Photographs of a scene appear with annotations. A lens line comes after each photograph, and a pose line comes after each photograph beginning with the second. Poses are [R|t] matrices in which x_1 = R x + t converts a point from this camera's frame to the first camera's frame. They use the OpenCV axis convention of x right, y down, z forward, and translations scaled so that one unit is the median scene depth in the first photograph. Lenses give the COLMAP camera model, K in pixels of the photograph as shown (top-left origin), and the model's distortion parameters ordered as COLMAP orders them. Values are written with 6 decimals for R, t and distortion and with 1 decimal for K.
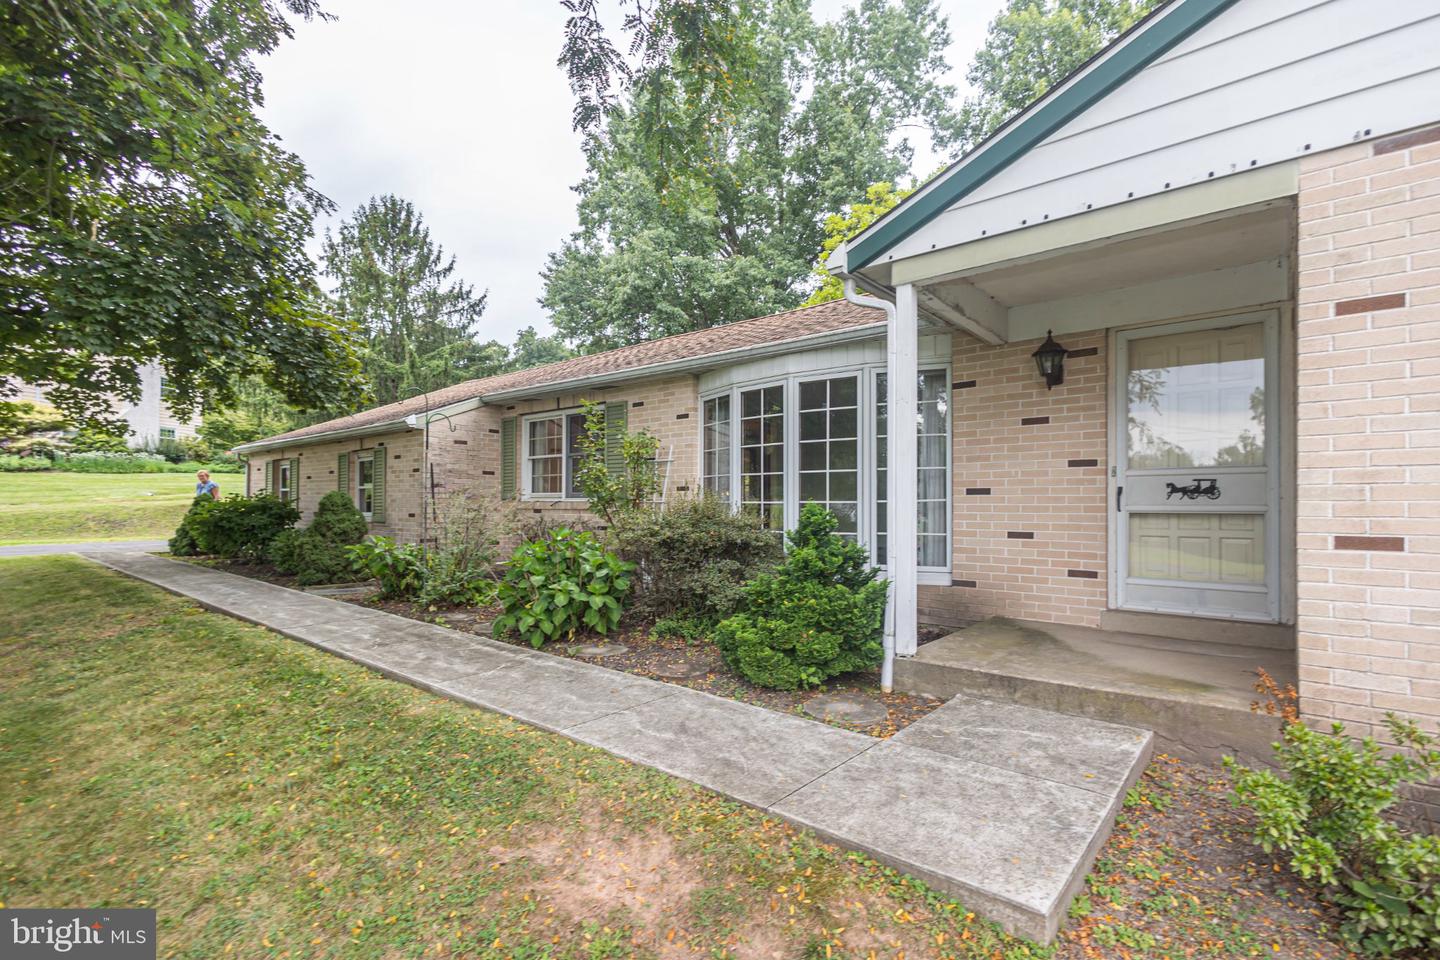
lens RADIAL K [[685.1, 0, 698.2], [0, 685.1, 515.5], [0, 0, 1]] dist [0.022506, -0.009375]
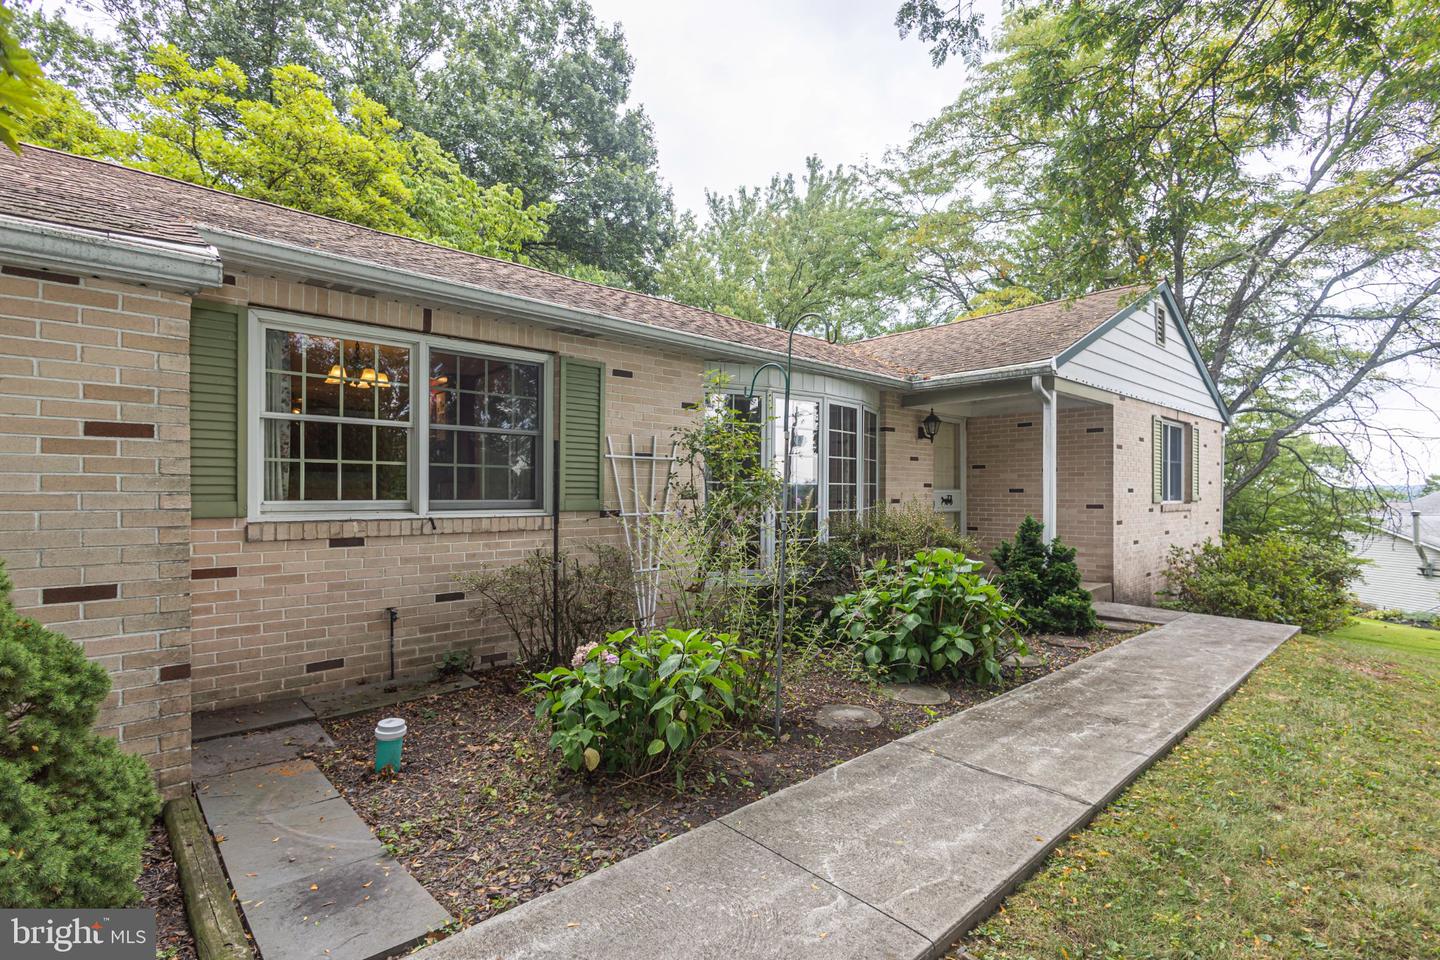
lens RADIAL K [[673.2, 0, 720.0], [0, 673.2, 480.0], [0, 0, 1]] dist [0.018751, -0.009637]
pose [[0.103858, 0.012494, 0.994514, -1.085821], [0.010423, 0.999853, -0.013649, -0.063376], [-0.994538, 0.011783, 0.103713, 1.197129]]
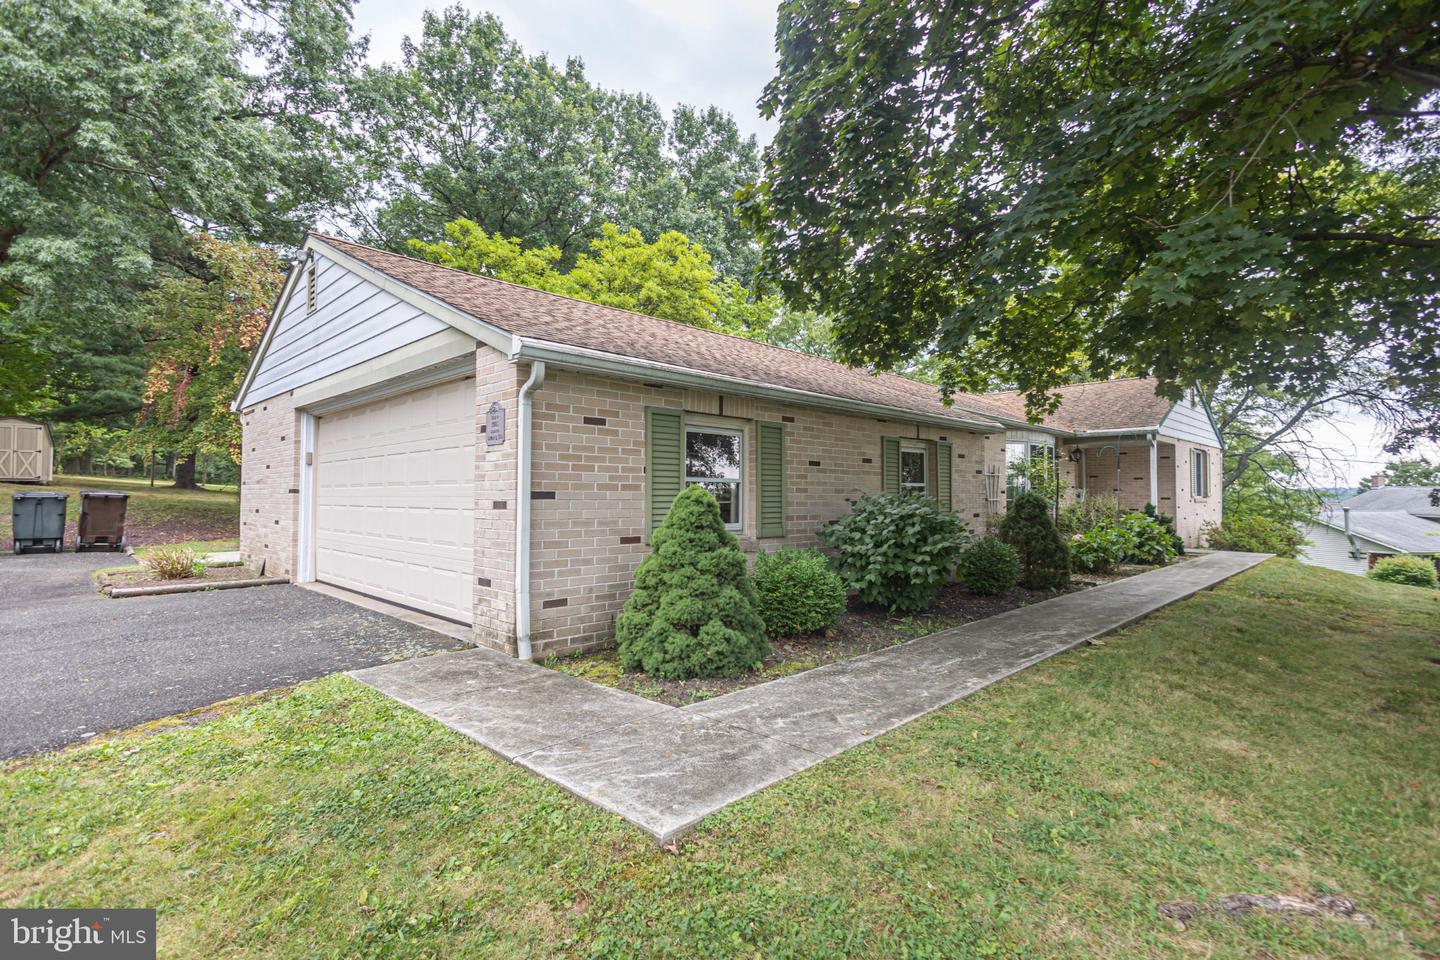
lens RADIAL K [[673.2, 0, 720.0], [0, 673.2, 480.0], [0, 0, 1]] dist [0.018751, -0.009637]
pose [[0.060396, 0.016186, 0.998043, -2.368067], [0.010799, 0.999799, -0.016869, -0.066087], [-0.998116, 0.011797, 0.060209, 2.162296]]
